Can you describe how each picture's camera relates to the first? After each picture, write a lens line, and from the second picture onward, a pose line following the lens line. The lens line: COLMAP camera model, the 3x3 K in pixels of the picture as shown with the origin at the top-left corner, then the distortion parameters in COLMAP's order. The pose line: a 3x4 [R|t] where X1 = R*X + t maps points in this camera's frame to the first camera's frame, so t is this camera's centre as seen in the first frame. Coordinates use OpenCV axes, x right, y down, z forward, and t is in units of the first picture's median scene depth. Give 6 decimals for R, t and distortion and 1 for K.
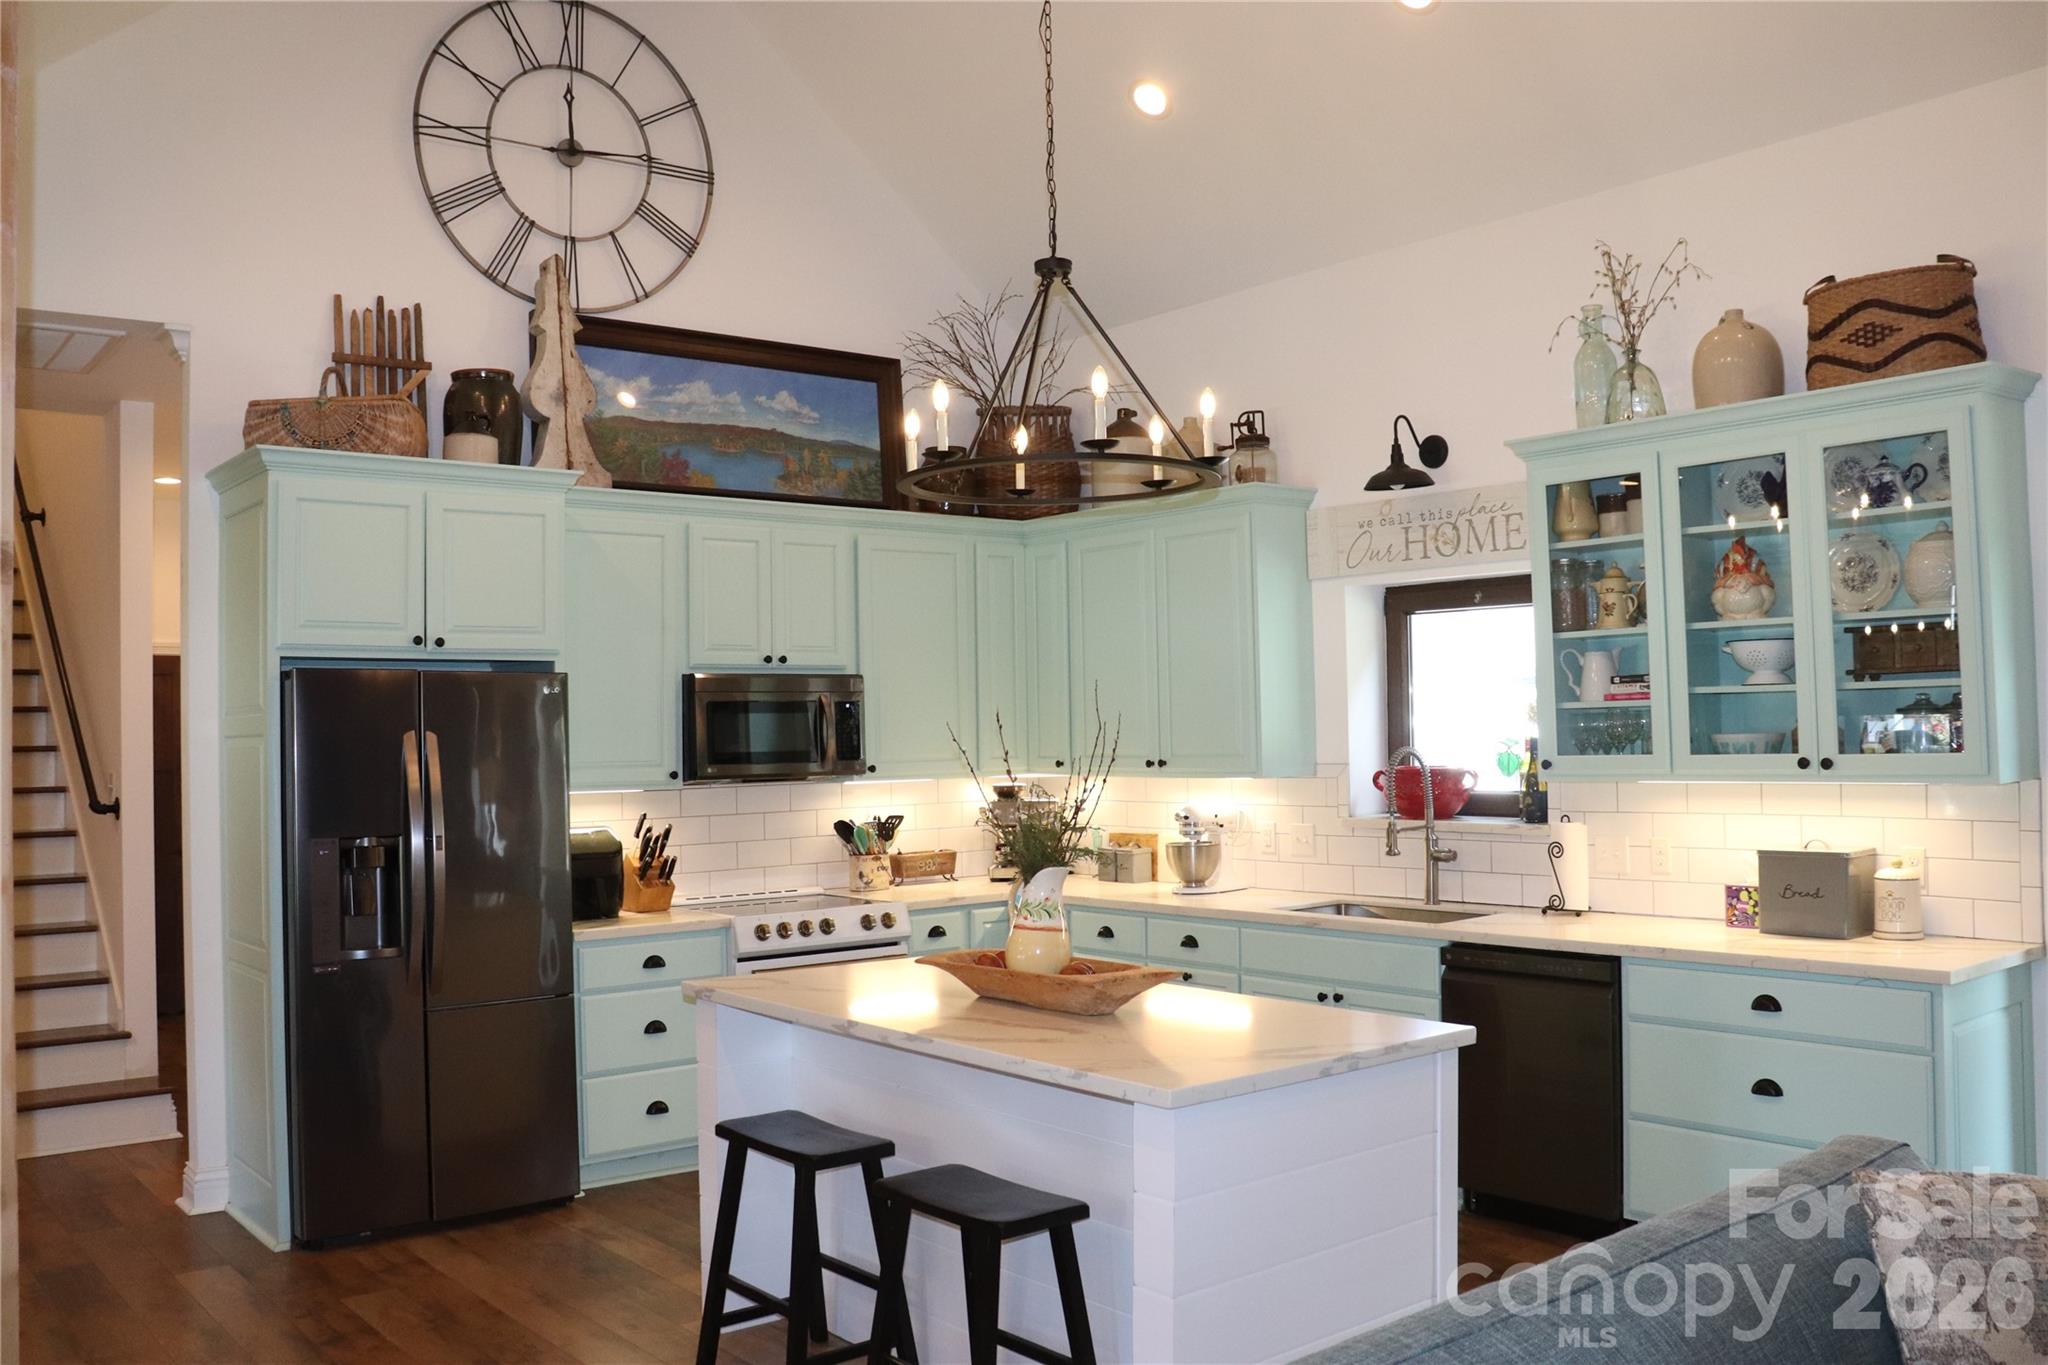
lens RADIAL K [[1693.9, 0, 1022.0], [0, 1693.9, 691.6], [0, 0, 1]] dist [-0.172986, 0.163222]
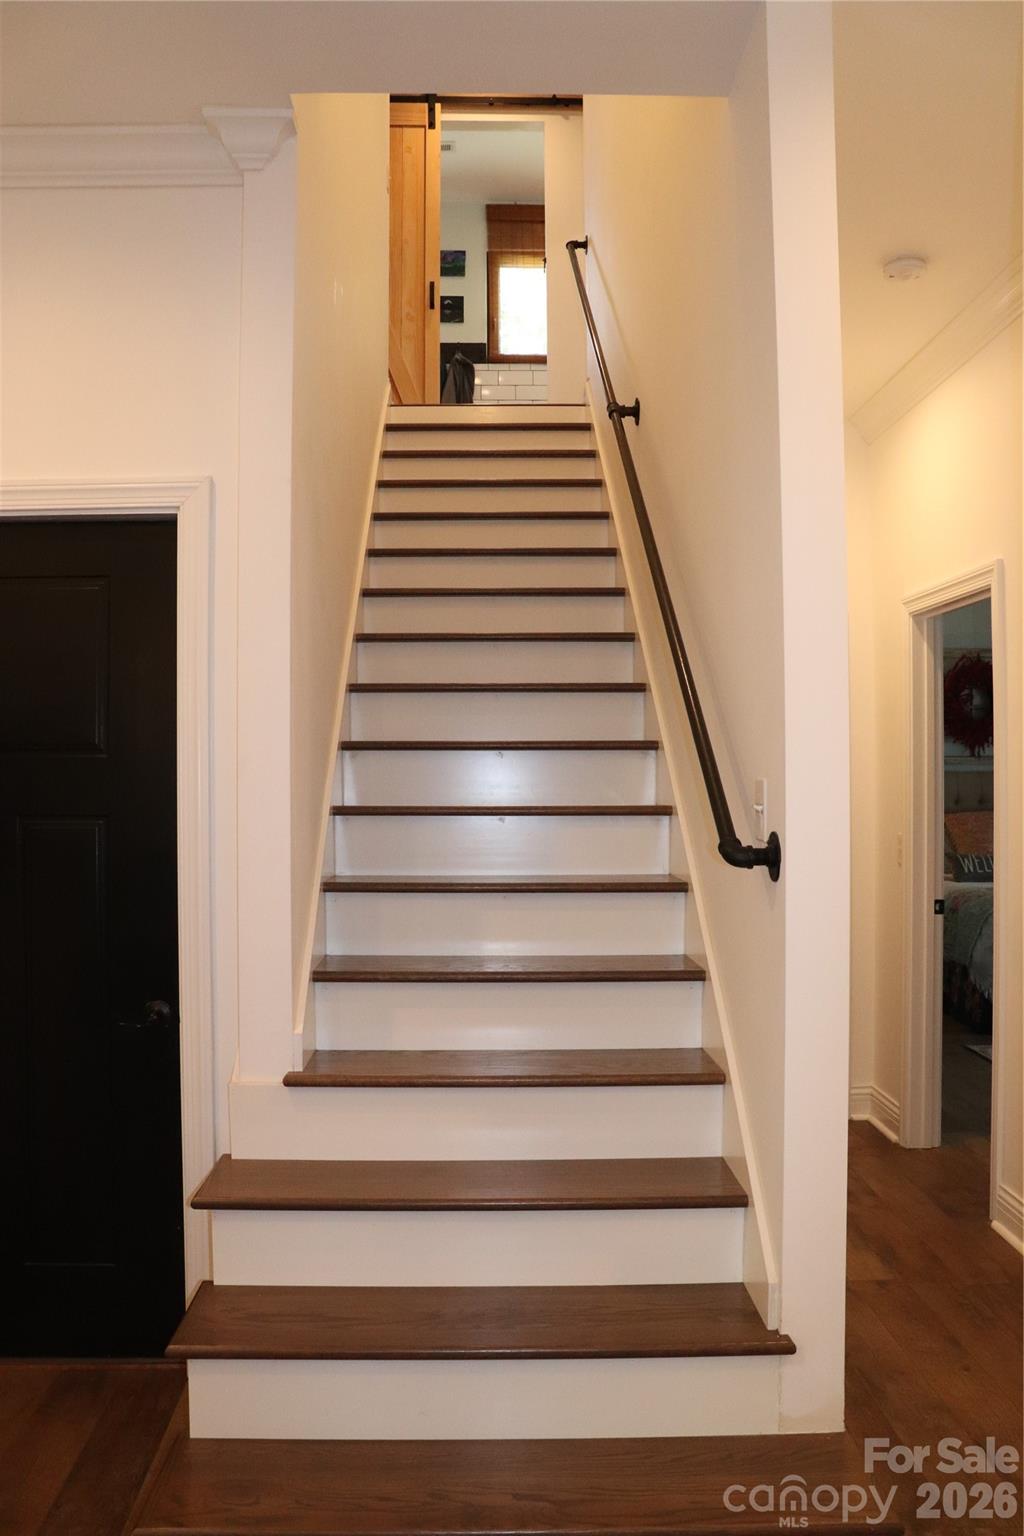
lens RADIAL K [[1270.4, 0, 510.1], [0, 1270.4, 769.7], [0, 0, 1]] dist [-0.172986, 0.163222]
pose [[0.793740, 0.009729, -0.608179, -0.423346], [0.005659, 0.999711, 0.023377, 0.040795], [0.608230, -0.021997, 0.793456, 0.714322]]
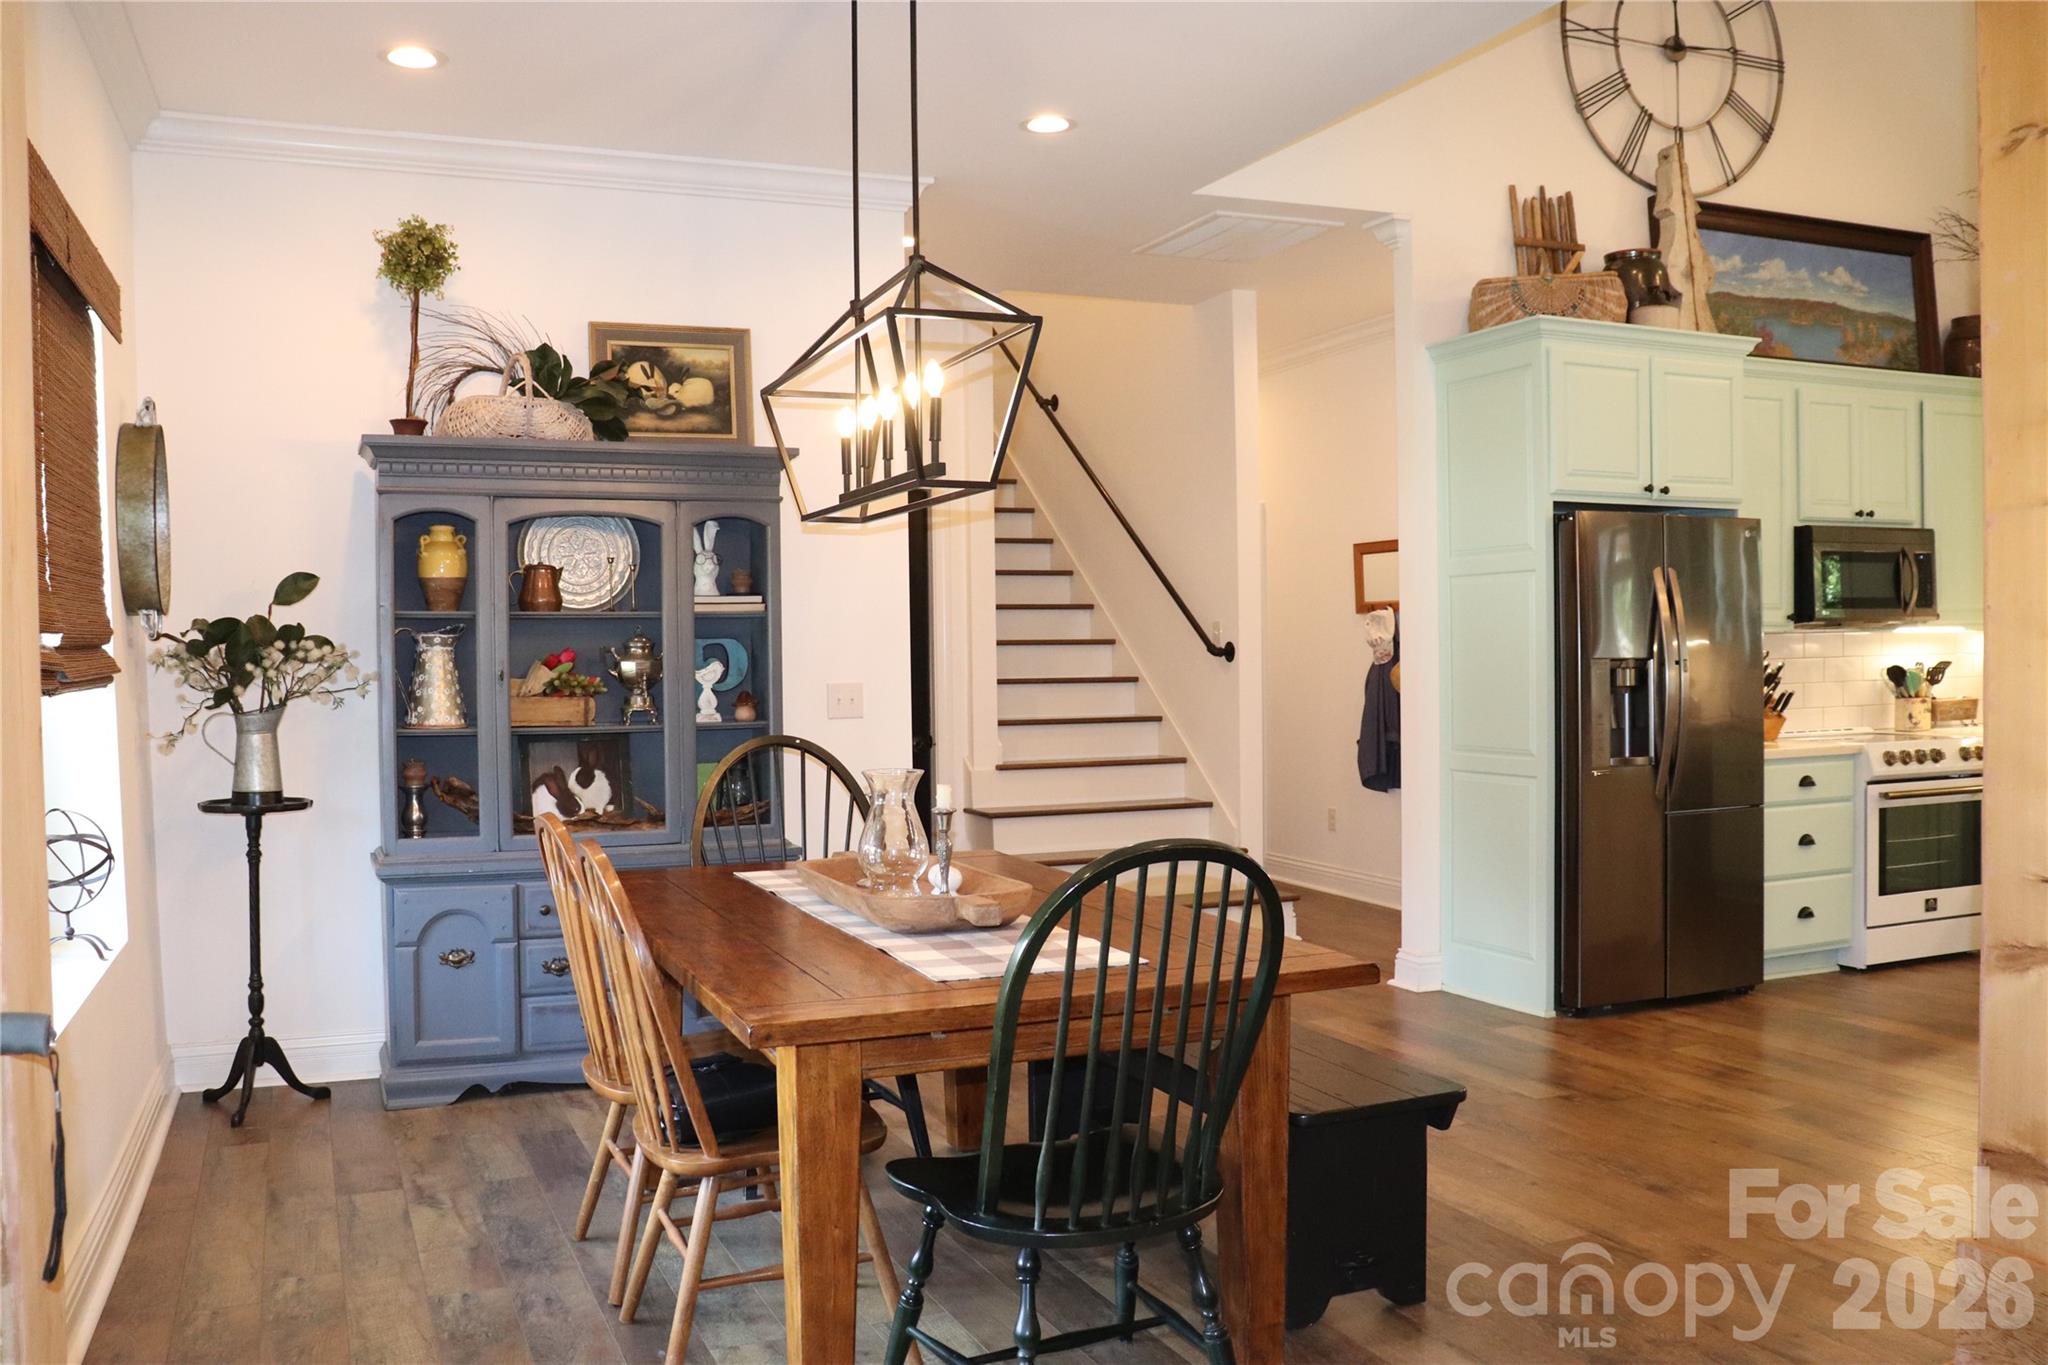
lens RADIAL K [[1693.9, 0, 1027.5], [0, 1693.9, 688.5], [0, 0, 1]] dist [-0.172986, 0.163222]
pose [[0.961811, 0.009921, -0.273536, -0.394086], [0.004353, 0.998662, 0.051530, 0.038710], [0.273681, -0.050753, 0.960481, -0.175786]]
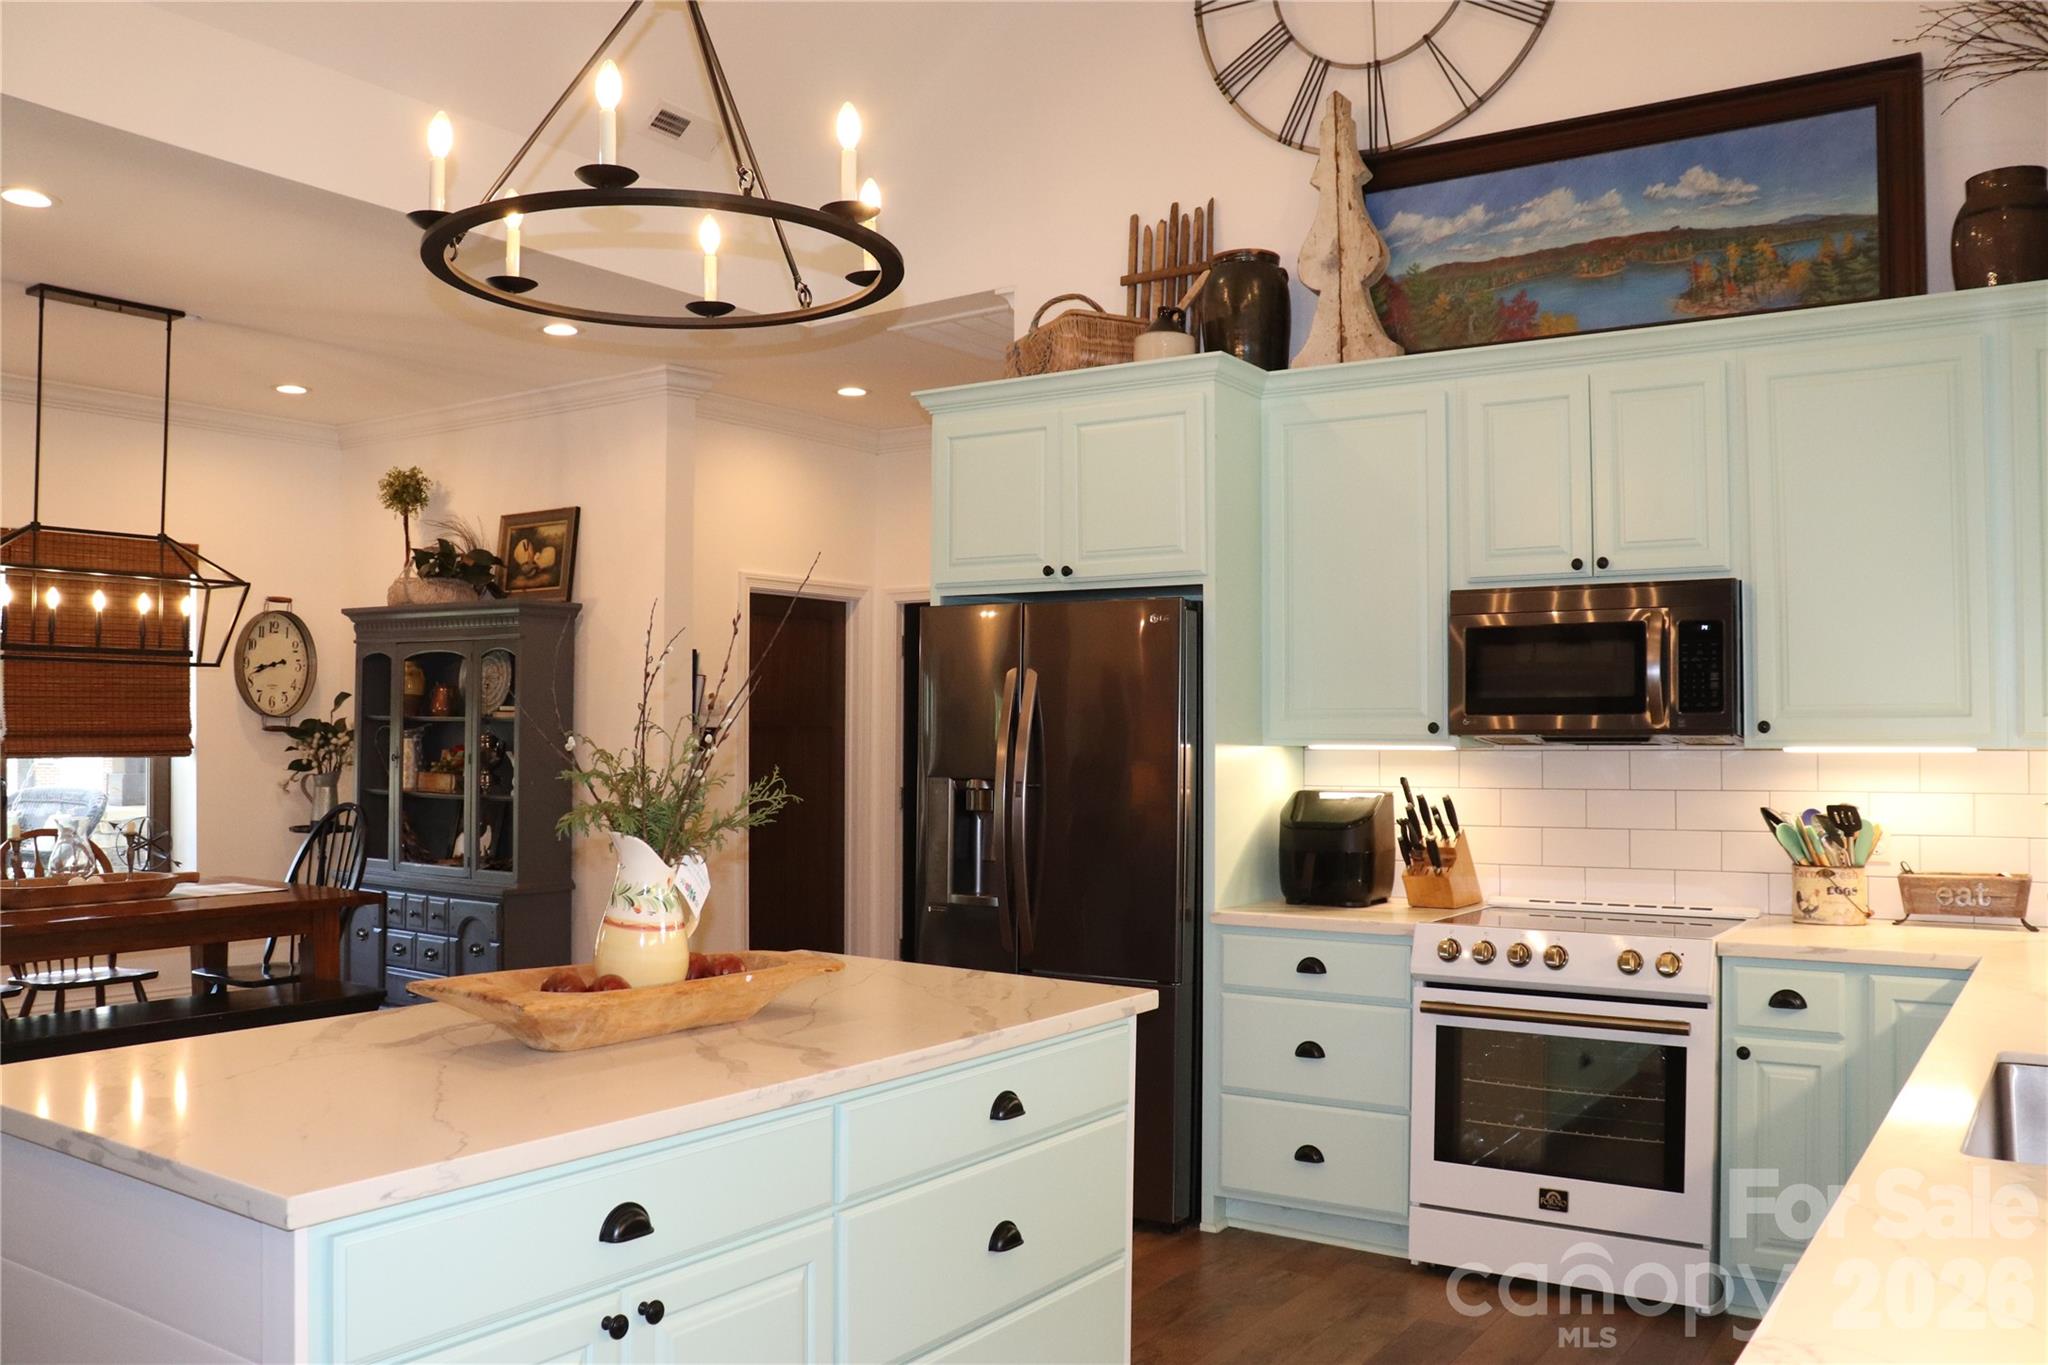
lens RADIAL K [[1693.9, 0, 1023.3], [0, 1693.9, 693.9], [0, 0, 1]] dist [-0.172986, 0.163222]
pose [[0.284906, -0.003711, -0.958548, 0.455709], [0.014899, 0.999889, 0.000558, 0.031441], [0.958440, -0.014441, 0.284930, 0.612746]]
